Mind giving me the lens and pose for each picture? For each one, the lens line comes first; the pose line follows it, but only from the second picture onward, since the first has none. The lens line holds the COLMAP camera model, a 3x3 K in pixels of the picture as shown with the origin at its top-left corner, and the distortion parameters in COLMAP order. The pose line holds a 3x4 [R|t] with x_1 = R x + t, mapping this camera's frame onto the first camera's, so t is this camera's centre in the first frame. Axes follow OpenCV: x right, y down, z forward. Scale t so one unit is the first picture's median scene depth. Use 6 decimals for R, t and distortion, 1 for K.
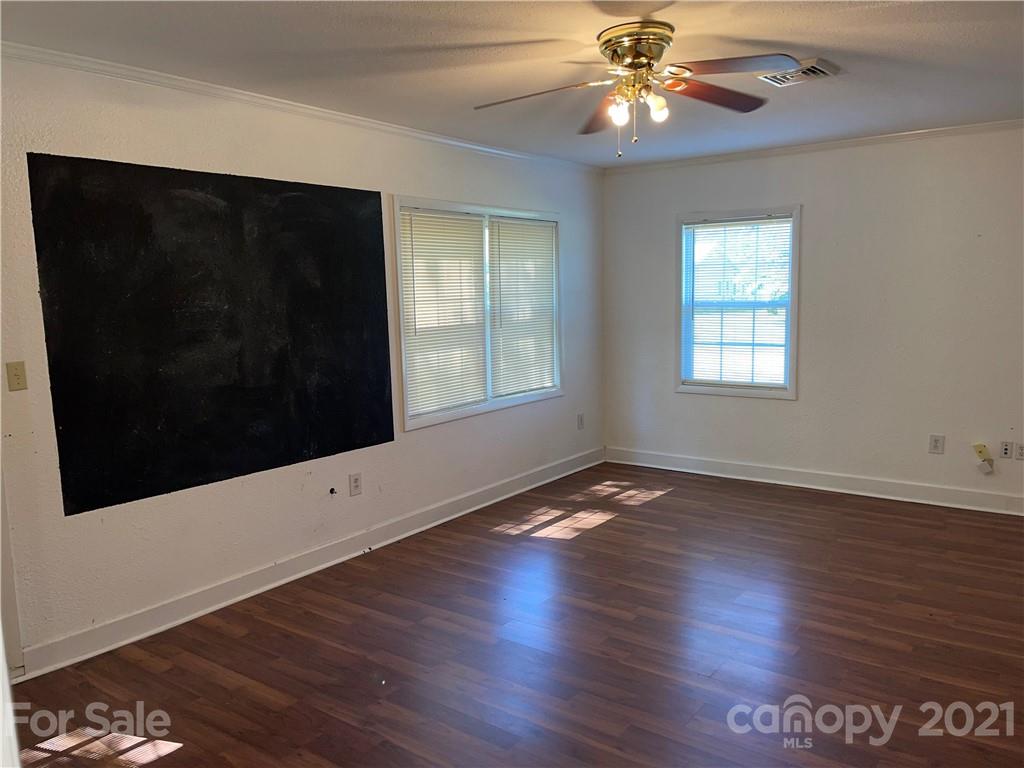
lens RADIAL K [[793.7, 0, 489.7], [0, 793.7, 386.2], [0, 0, 1]] dist [0.061682, -0.050707]
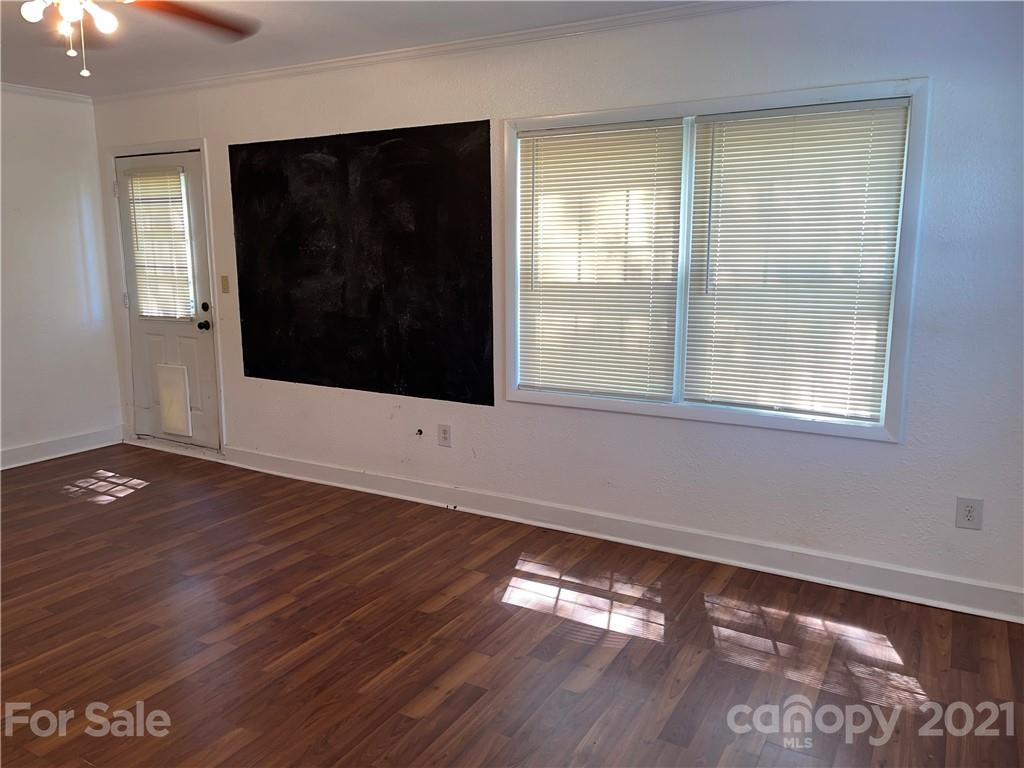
lens RADIAL K [[793.7, 0, 510.3], [0, 793.7, 380.9], [0, 0, 1]] dist [0.061682, -0.050707]
pose [[0.115467, 0.191136, -0.974748, 0.841525], [-0.119764, 0.976832, 0.177358, -0.134630], [0.986065, 0.096260, 0.135683, 1.022371]]
